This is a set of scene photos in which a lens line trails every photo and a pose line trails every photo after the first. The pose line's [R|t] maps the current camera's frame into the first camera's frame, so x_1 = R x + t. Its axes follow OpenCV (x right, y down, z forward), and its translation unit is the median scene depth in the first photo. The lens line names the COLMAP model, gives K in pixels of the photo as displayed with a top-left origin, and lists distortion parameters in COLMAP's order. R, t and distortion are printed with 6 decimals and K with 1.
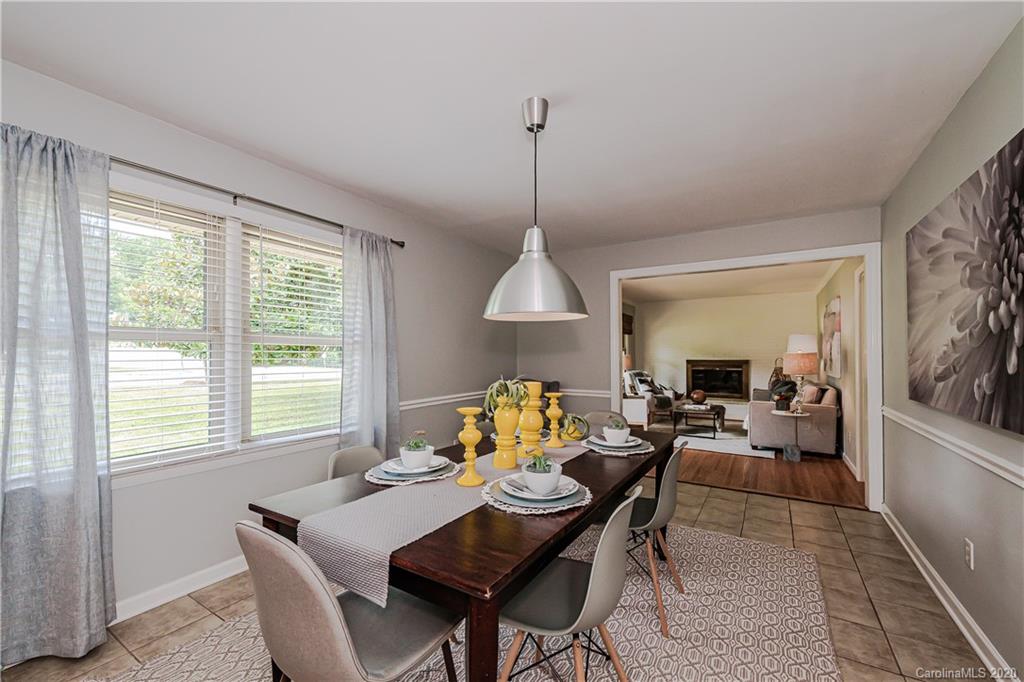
lens RADIAL K [[412.0, 0, 519.4], [0, 412.0, 342.3], [0, 0, 1]] dist [0.006733, -0.000262]
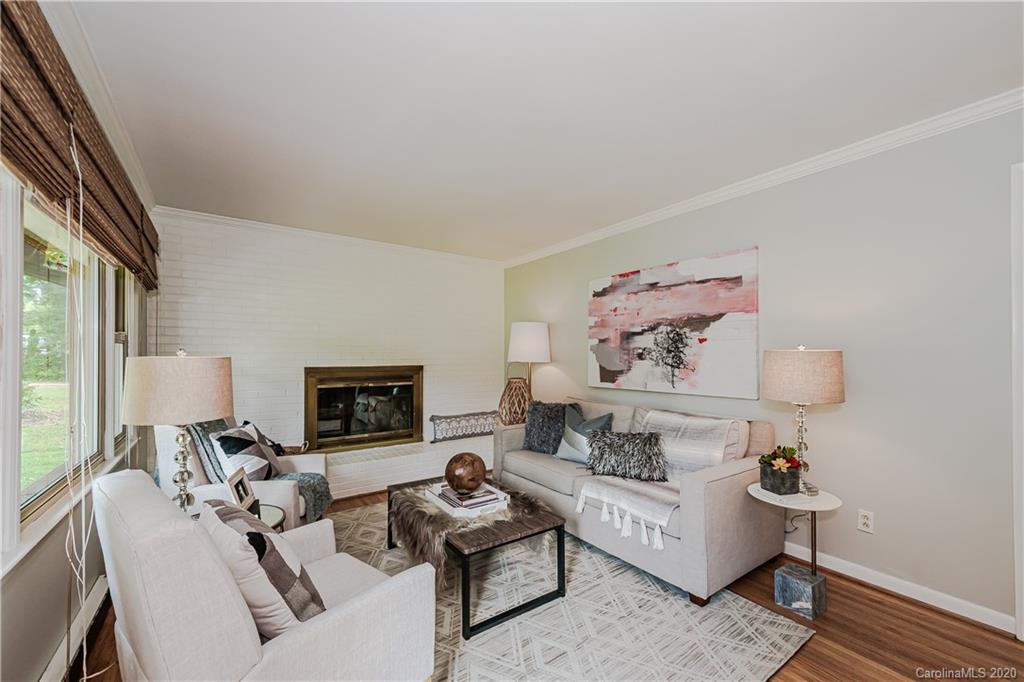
lens RADIAL K [[404.1, 0, 511.5], [0, 404.1, 356.4], [0, 0, 1]] dist [0.014704, 0.000052]
pose [[0.416847, -0.000402, 0.908977, 0.110947], [-0.028811, 0.999492, 0.013654, 0.020327], [-0.908520, -0.031880, 0.416623, 0.683653]]
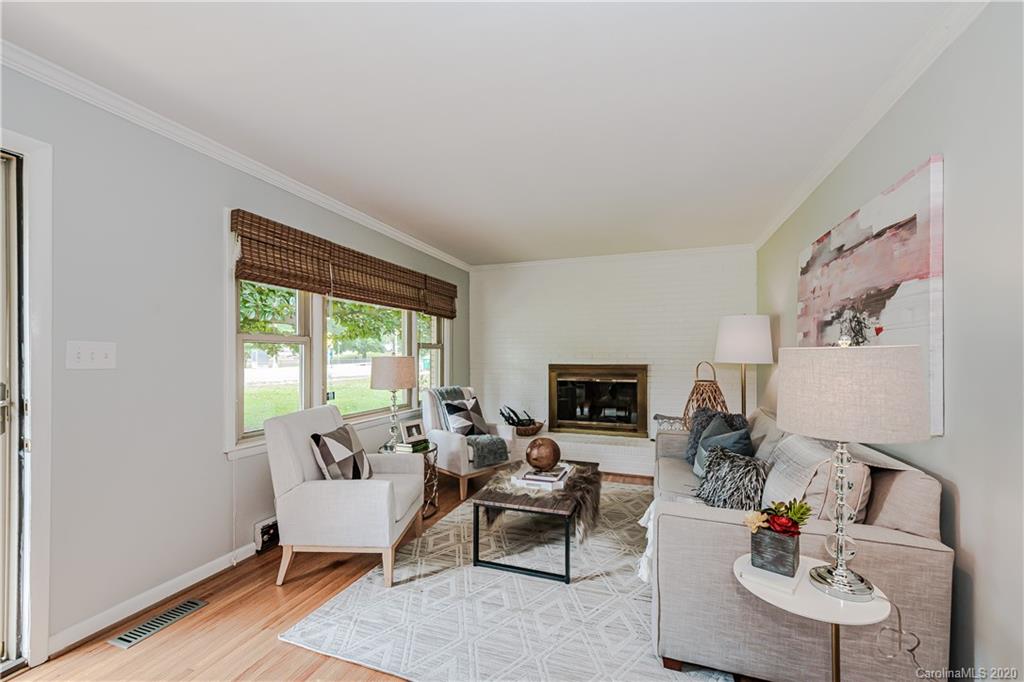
lens RADIAL K [[397.2, 0, 516.0], [0, 397.2, 354.0], [0, 0, 1]] dist [0.004865, -0.000146]
pose [[0.980048, -0.000524, 0.198762, 0.272686], [-0.005063, 0.999606, 0.027601, 0.013899], [-0.198698, -0.028056, 0.979659, 0.505790]]
